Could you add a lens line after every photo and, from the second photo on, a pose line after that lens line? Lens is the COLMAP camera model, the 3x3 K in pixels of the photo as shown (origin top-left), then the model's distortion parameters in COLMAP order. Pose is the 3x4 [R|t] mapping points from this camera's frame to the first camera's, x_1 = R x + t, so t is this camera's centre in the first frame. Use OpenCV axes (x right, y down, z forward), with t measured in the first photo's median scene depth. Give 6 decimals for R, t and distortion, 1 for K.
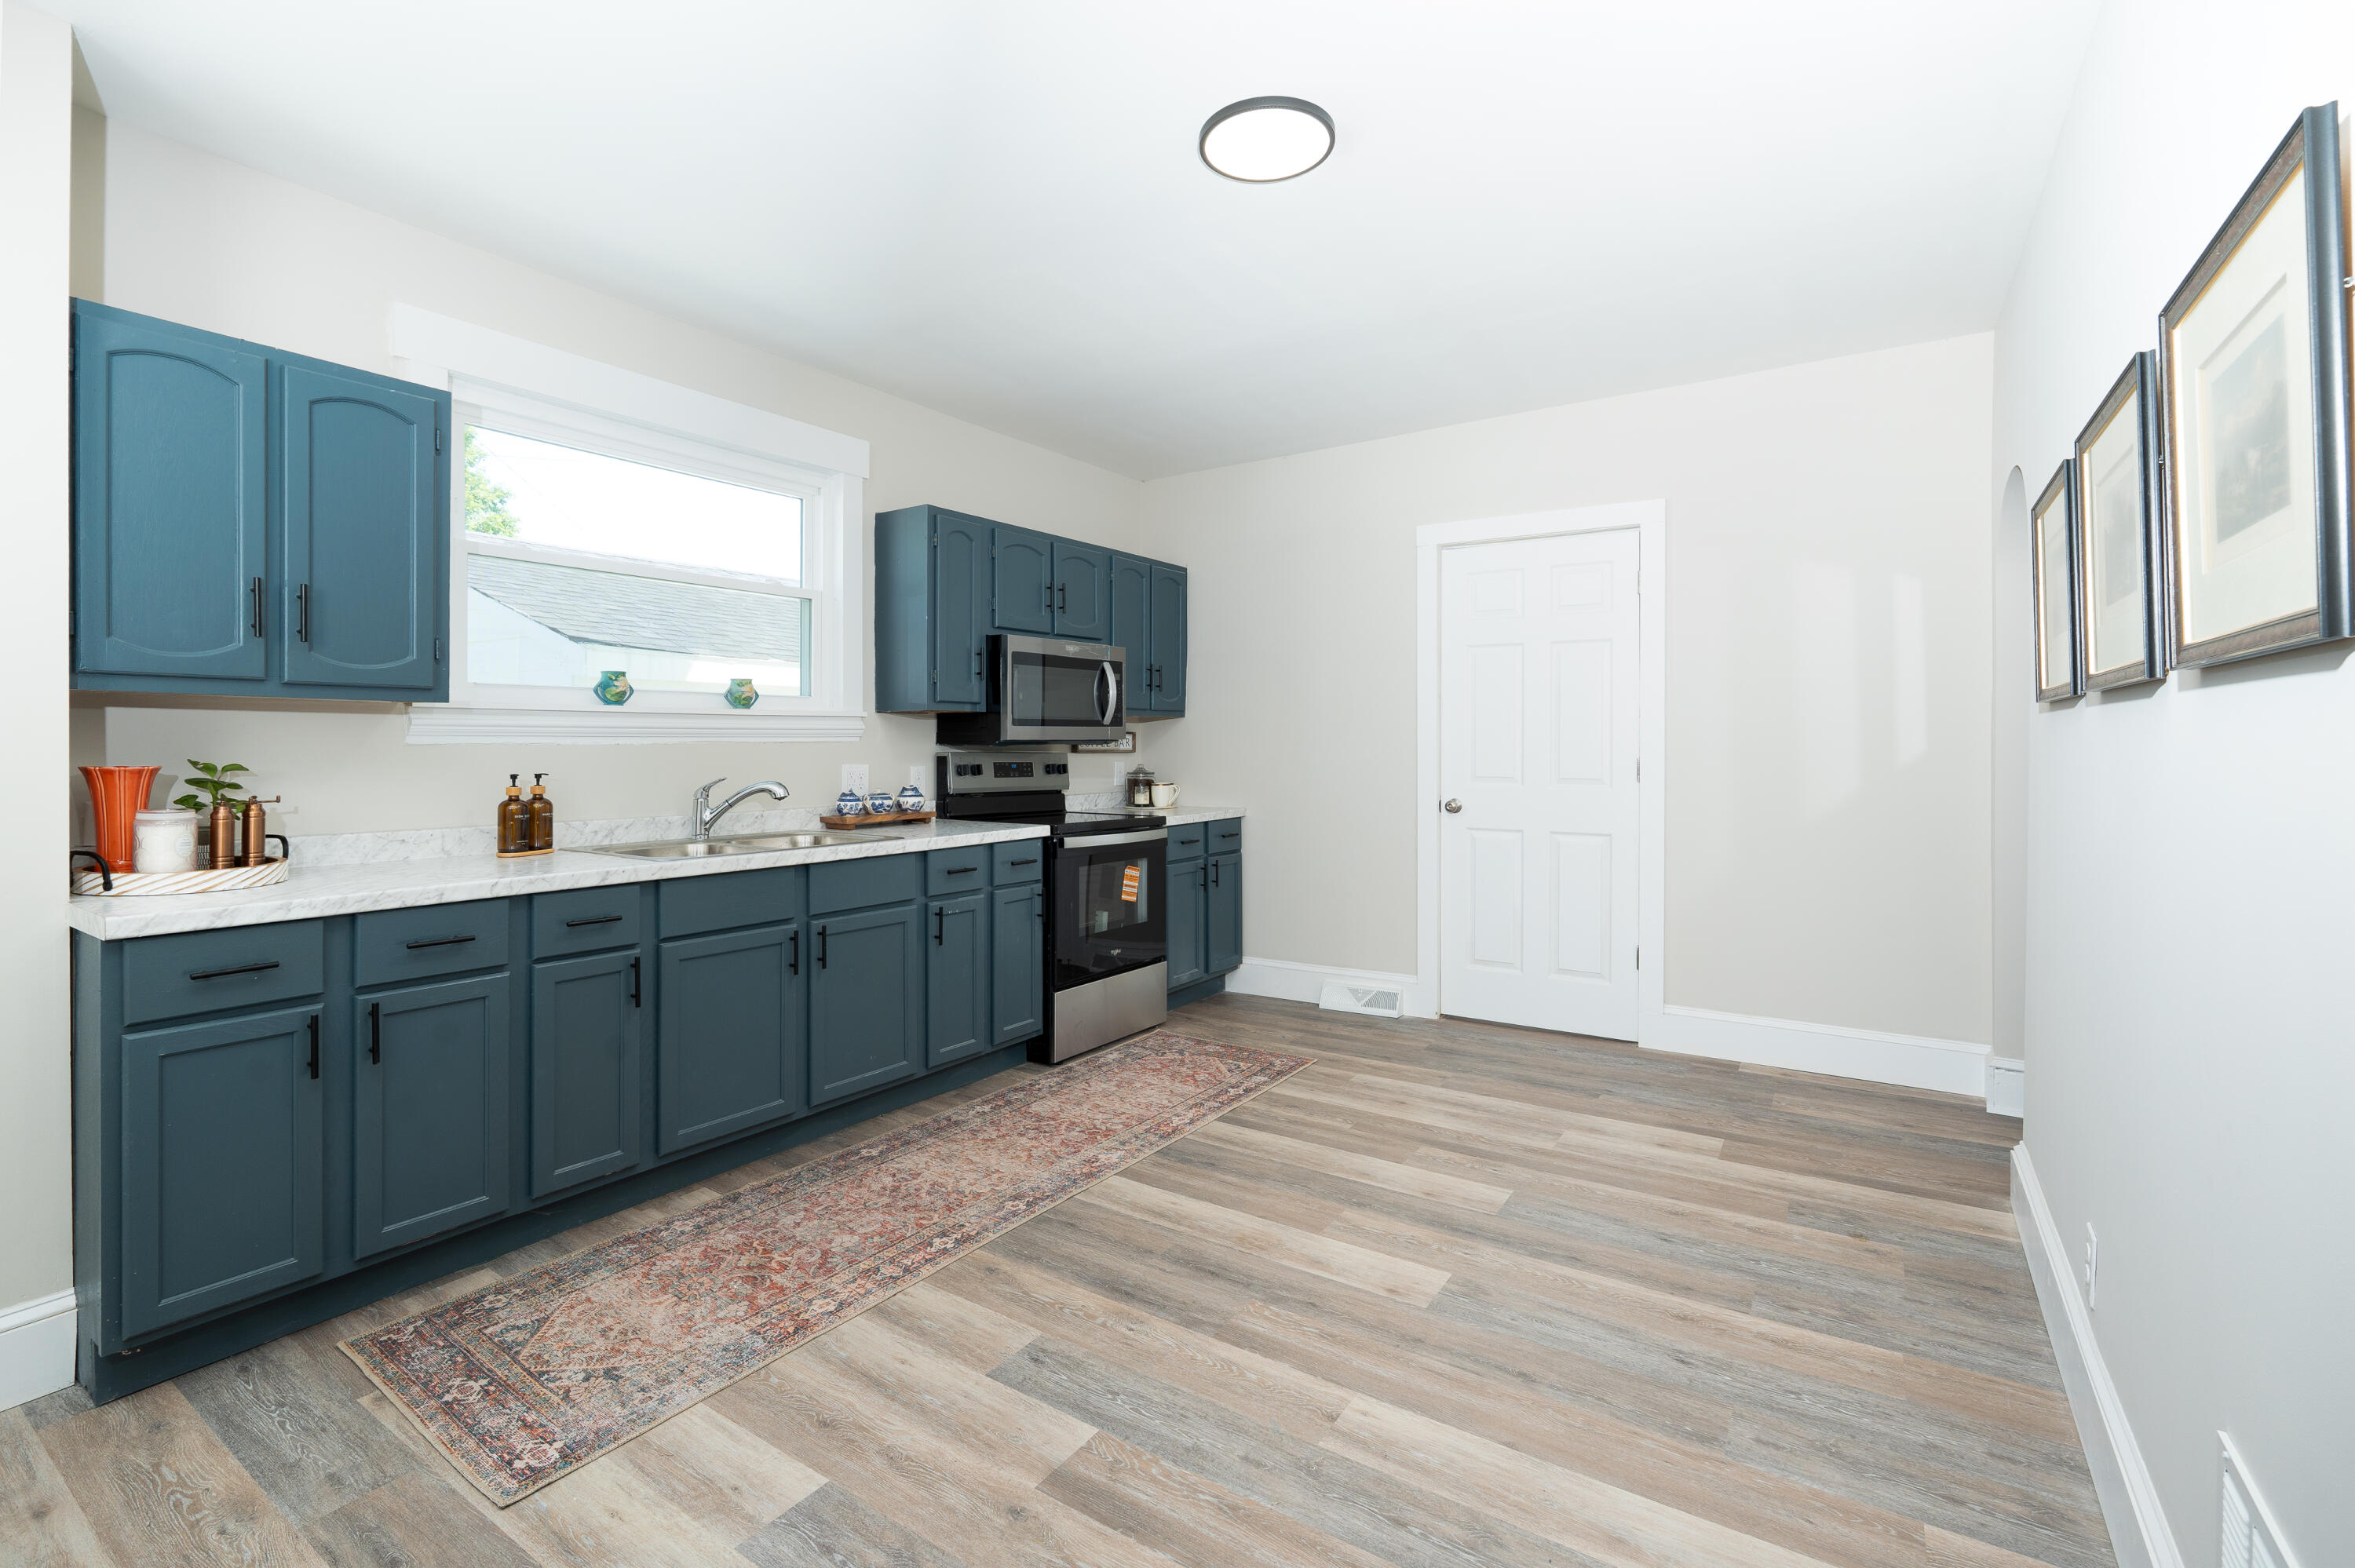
lens RADIAL K [[1038.3, 0, 1178.4], [0, 1038.3, 771.2], [0, 0, 1]] dist [-0.002134, 0.000182]
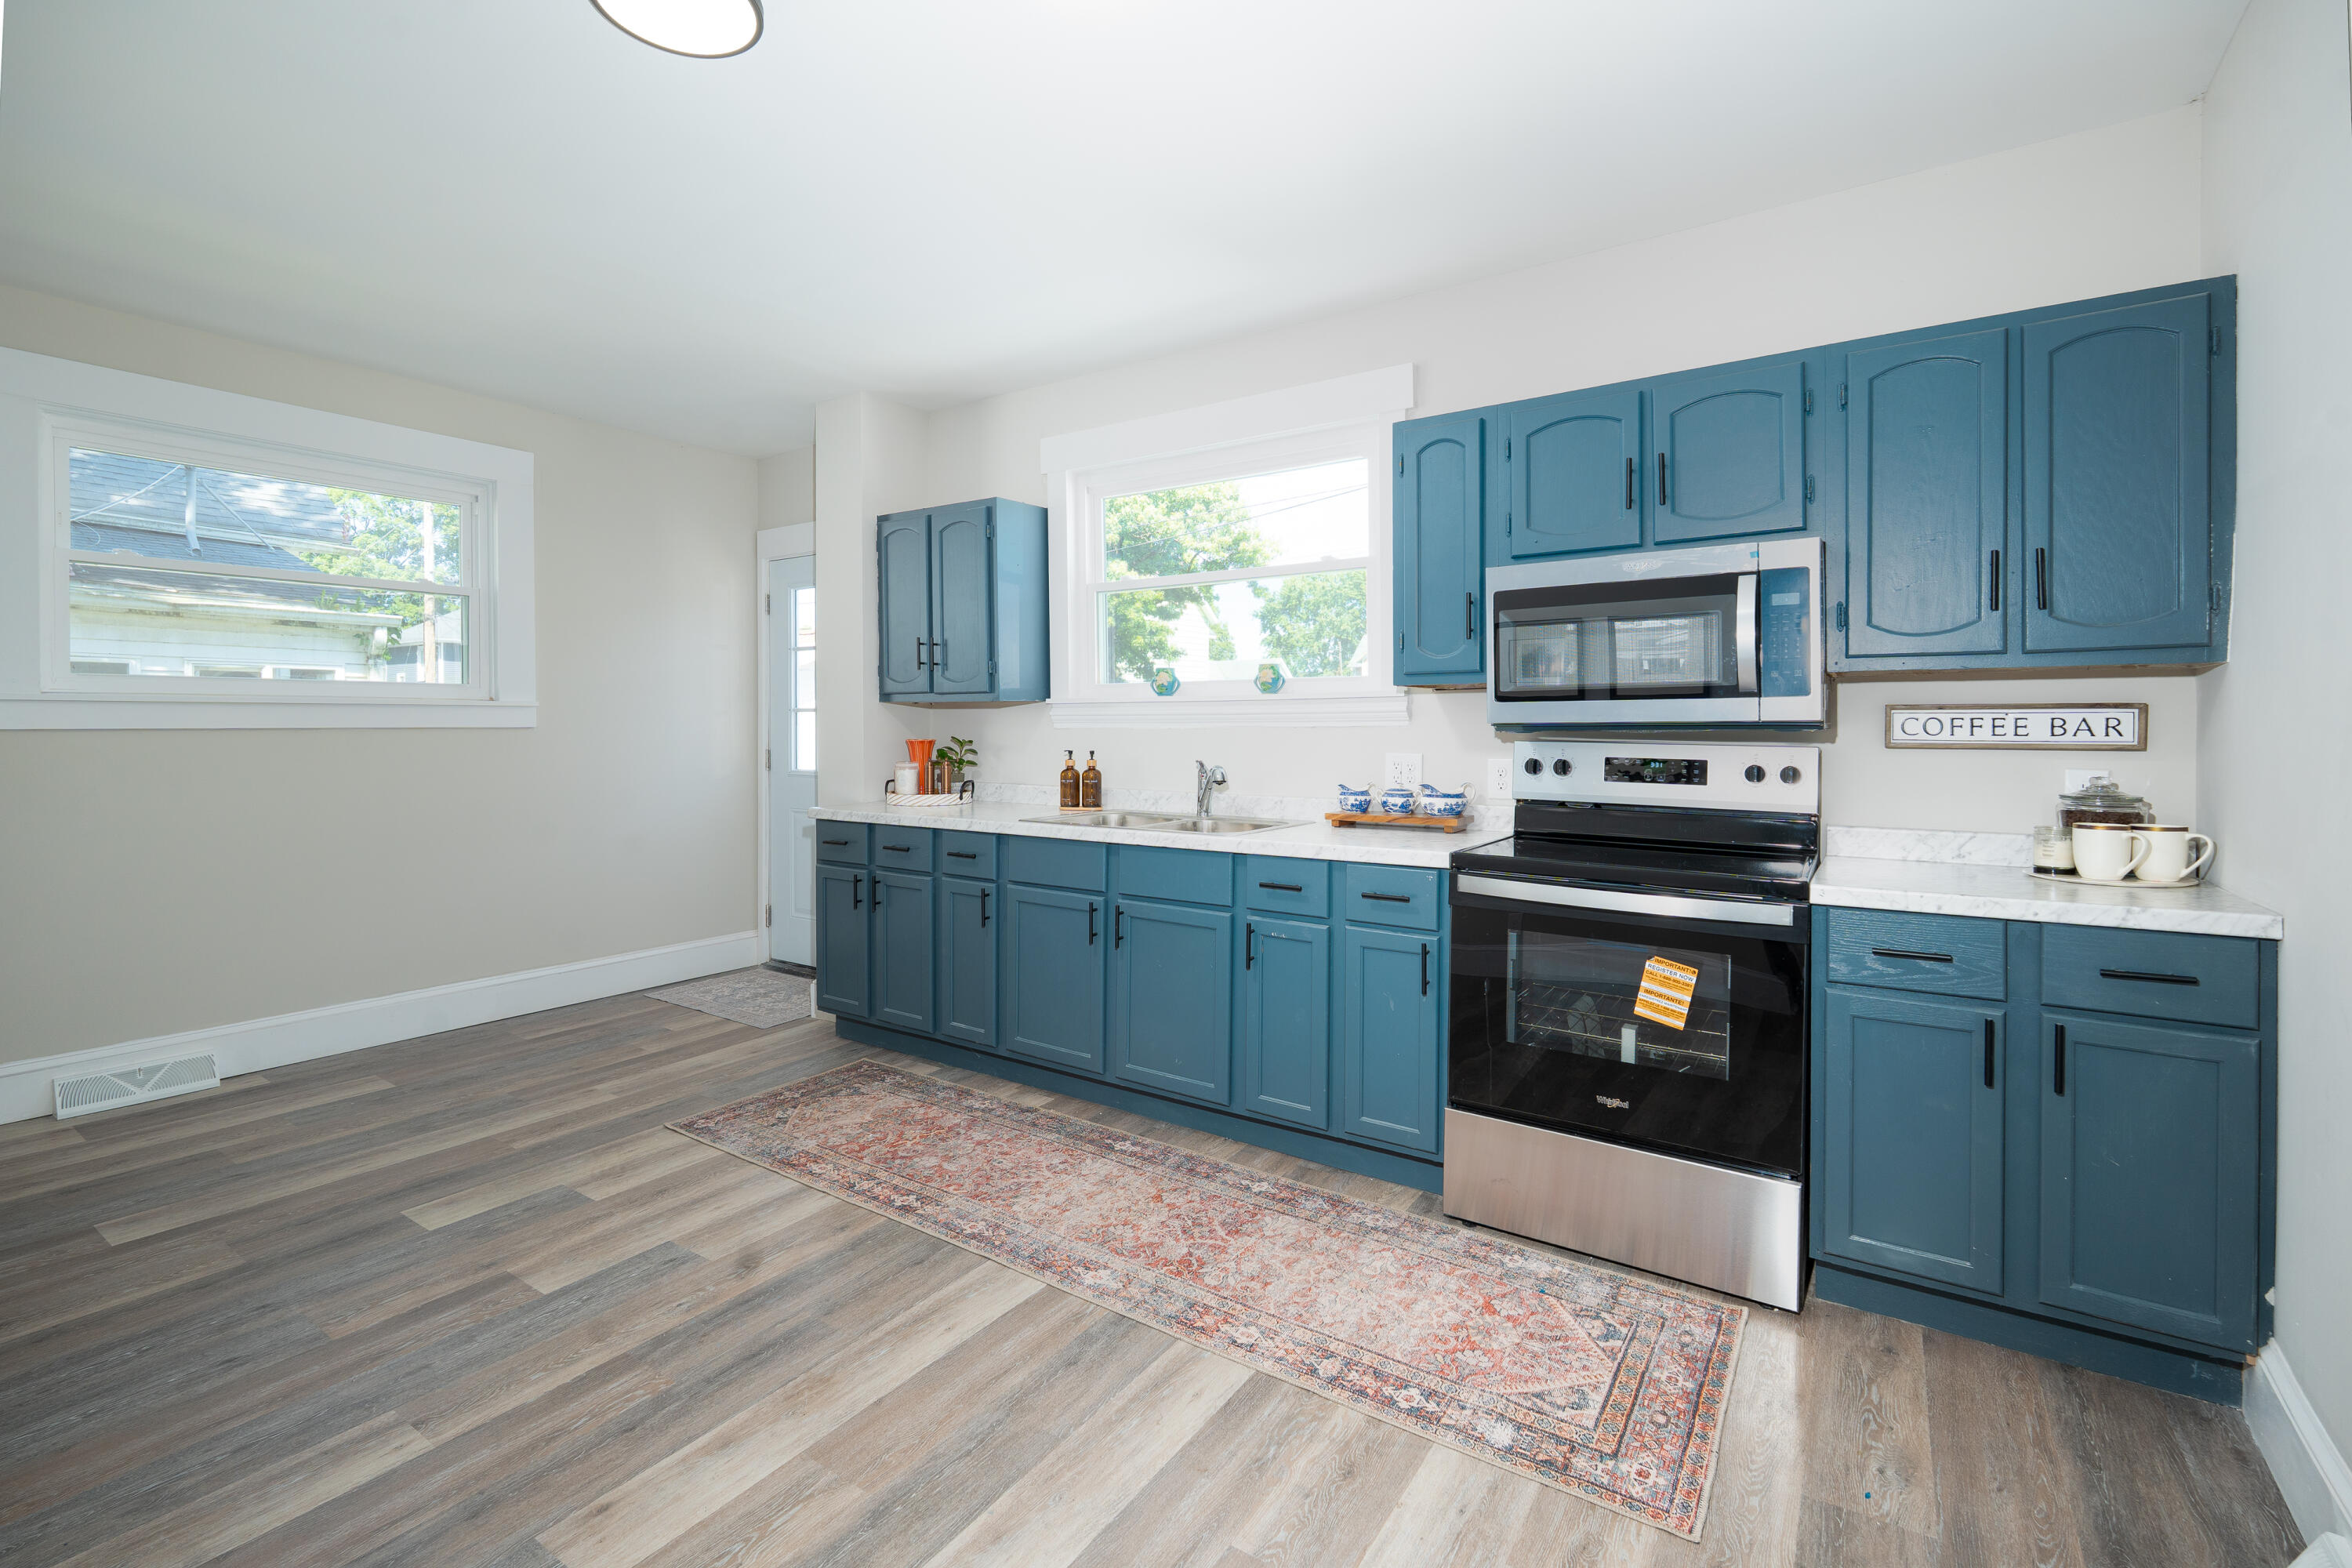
lens RADIAL K [[1037.2, 0, 1171.5], [0, 1037.2, 736.6], [0, 0, 1]] dist [-0.002134, 0.000182]
pose [[-0.003213, -0.000145, -0.999995, 0.677129], [-0.033845, 0.999427, -0.000037, -0.018216], [0.999422, 0.033845, -0.003216, 1.037533]]
